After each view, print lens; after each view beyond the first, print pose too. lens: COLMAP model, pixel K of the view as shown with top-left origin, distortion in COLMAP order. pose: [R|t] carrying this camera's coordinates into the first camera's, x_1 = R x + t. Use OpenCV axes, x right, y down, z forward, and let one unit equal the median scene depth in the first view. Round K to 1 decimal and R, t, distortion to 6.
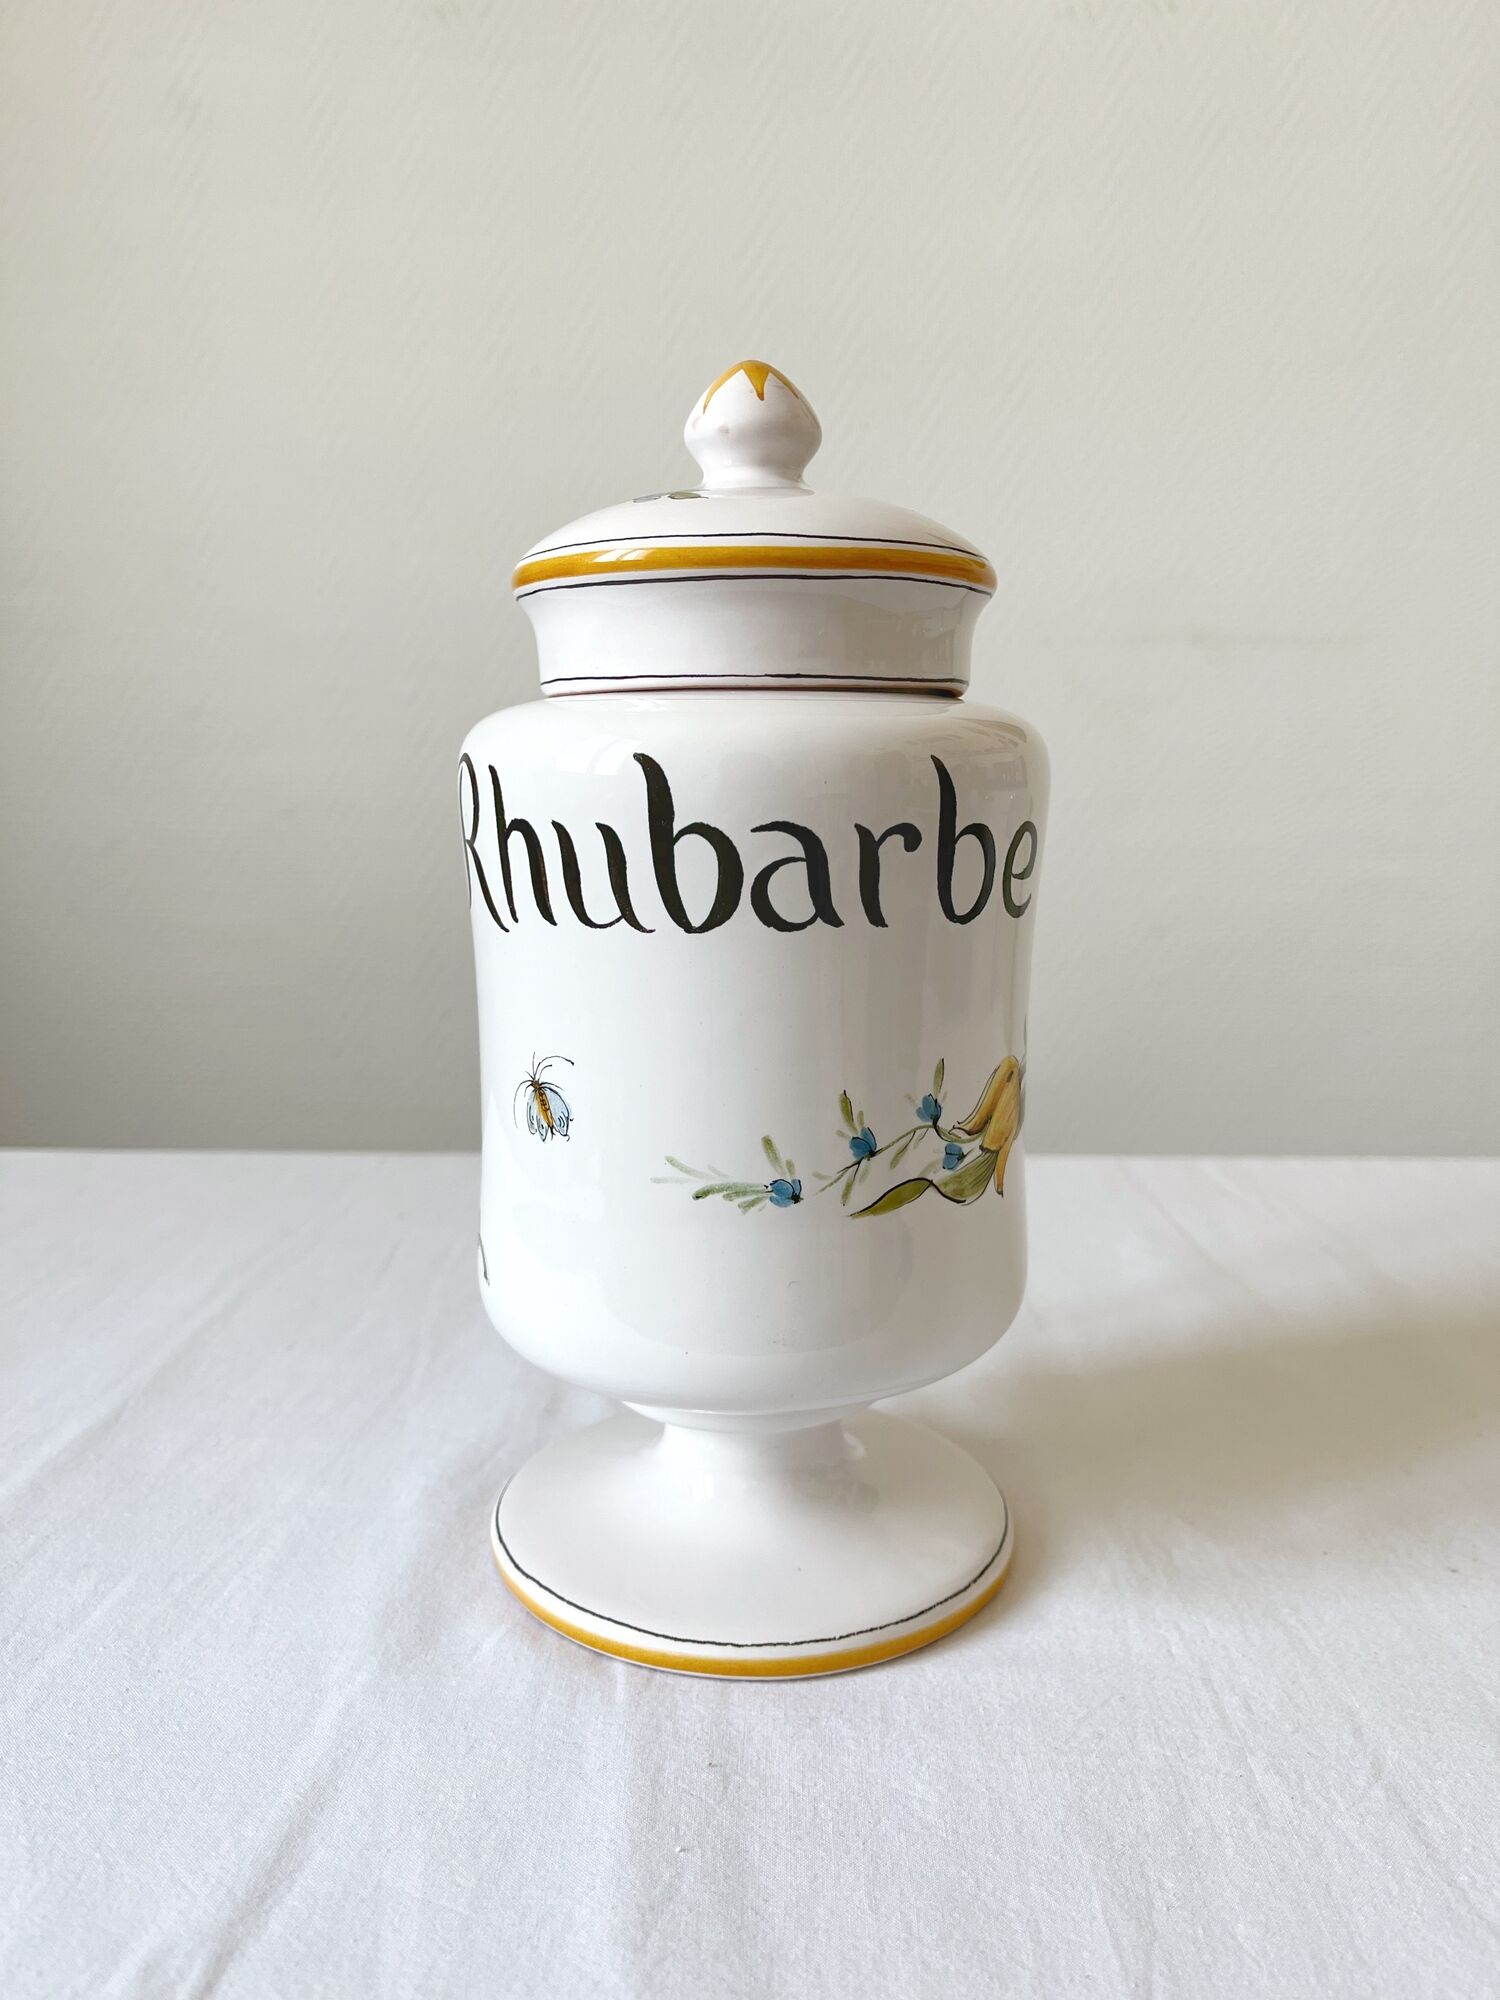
lens RADIAL K [[1633.2, 0, 759.7], [0, 1633.2, 995.3], [0, 0, 1]] dist [0.007640, -0.081752]
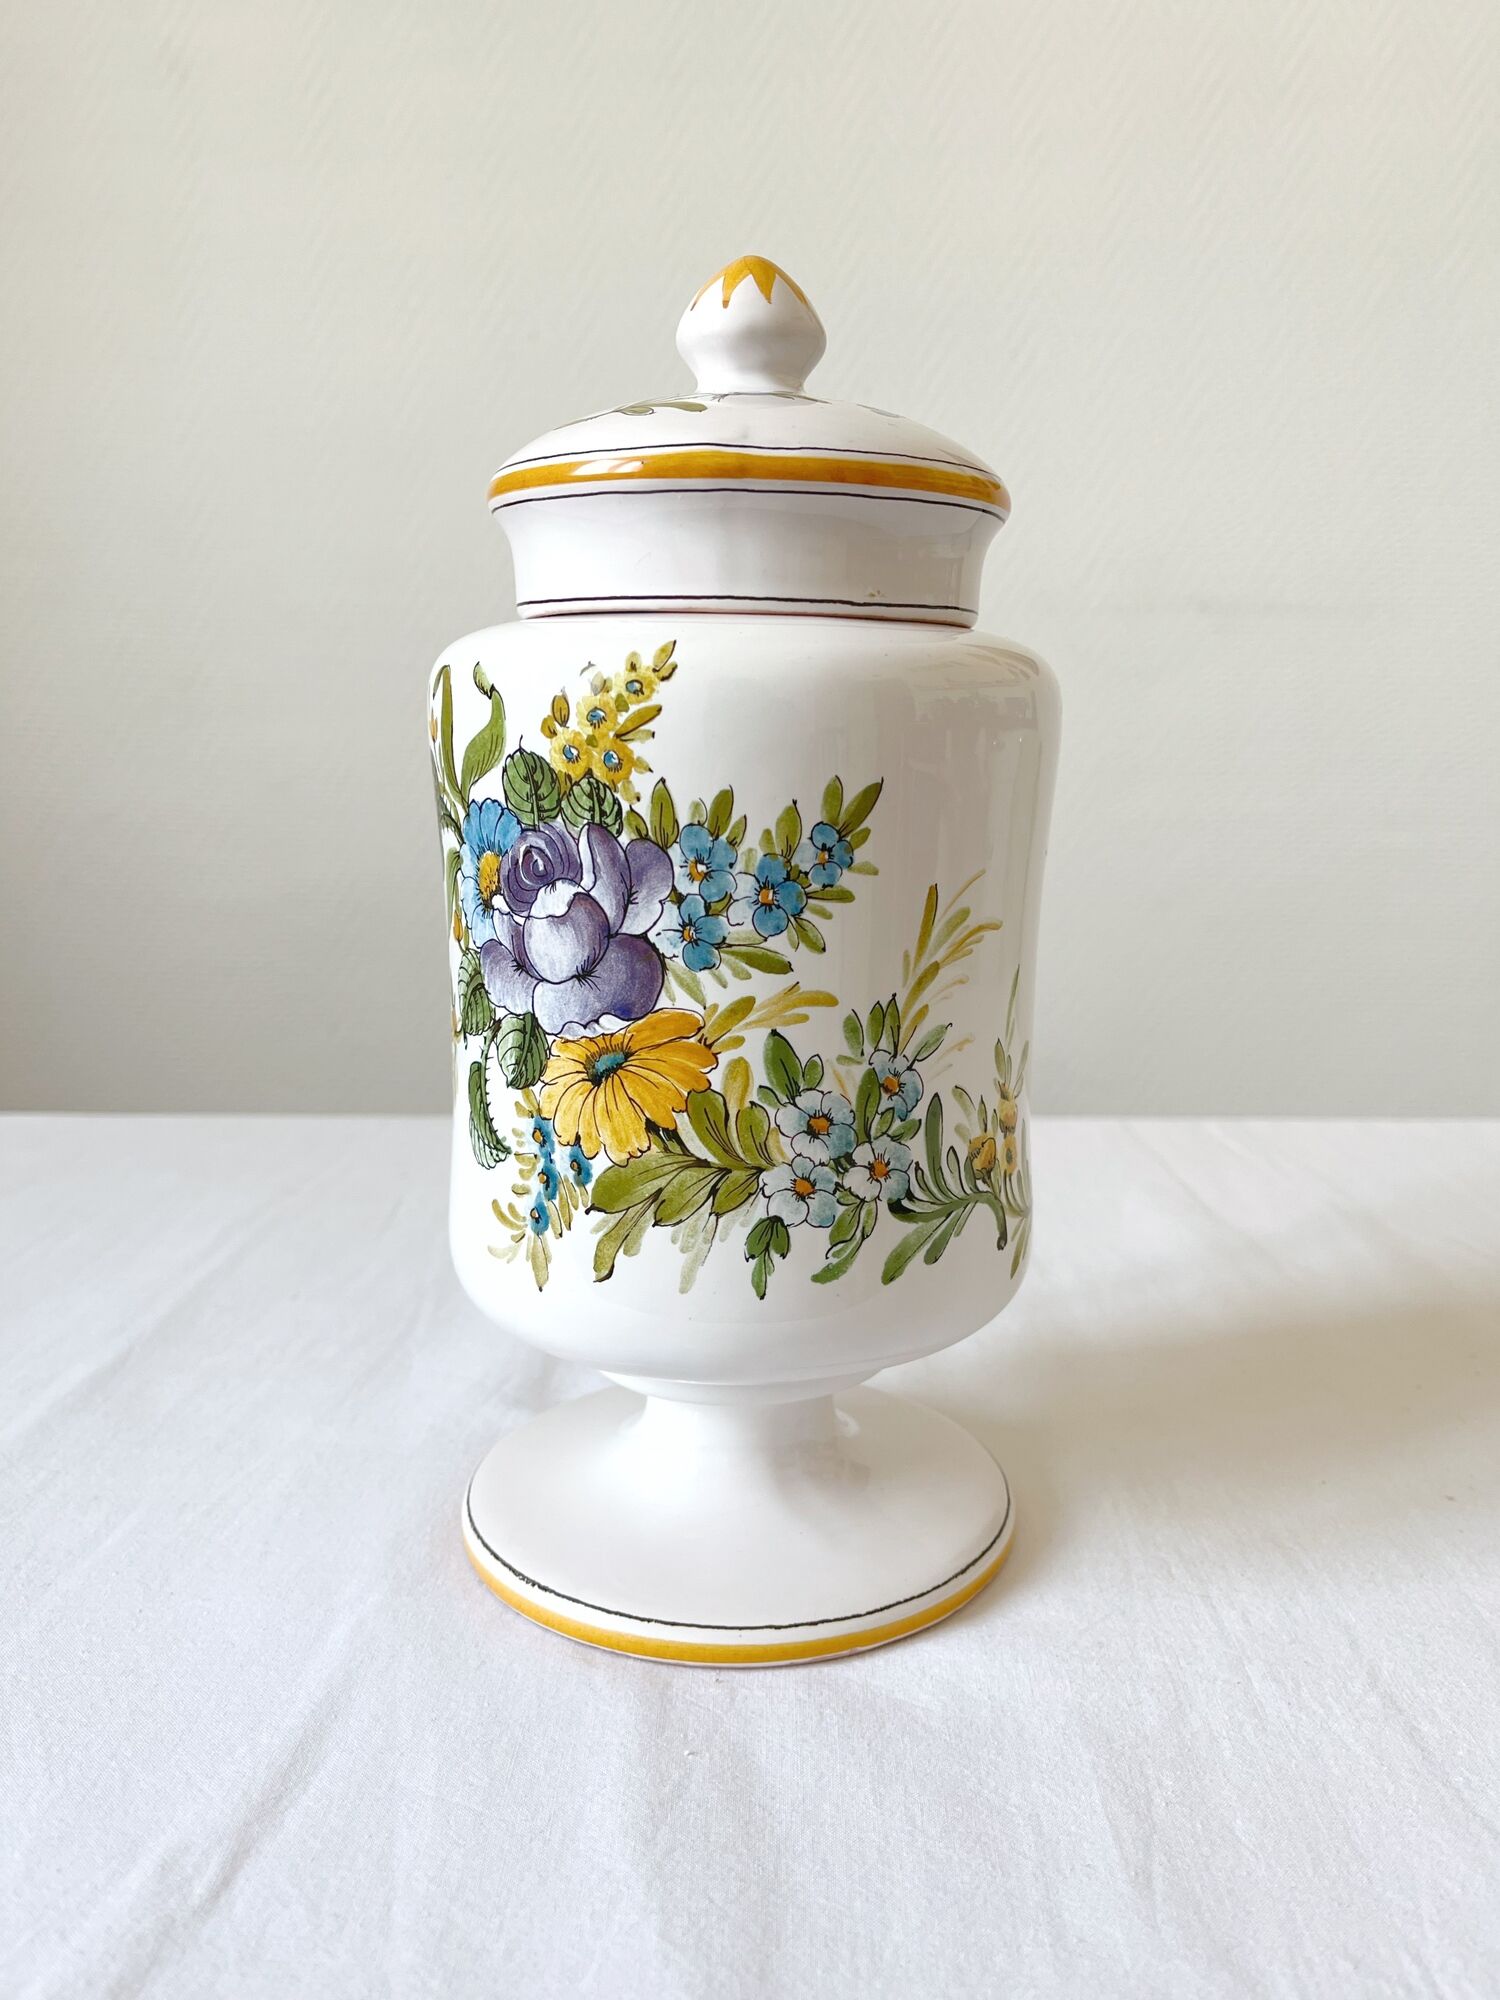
lens RADIAL K [[1633.2, 0, 758.7], [0, 1633.2, 990.3], [0, 0, 1]] dist [0.007640, -0.081752]
pose [[0.843838, 0.087615, -0.529397, 0.662619], [-0.087082, 0.995862, 0.026010, -0.004254], [0.529485, 0.024153, 0.847975, 0.293525]]
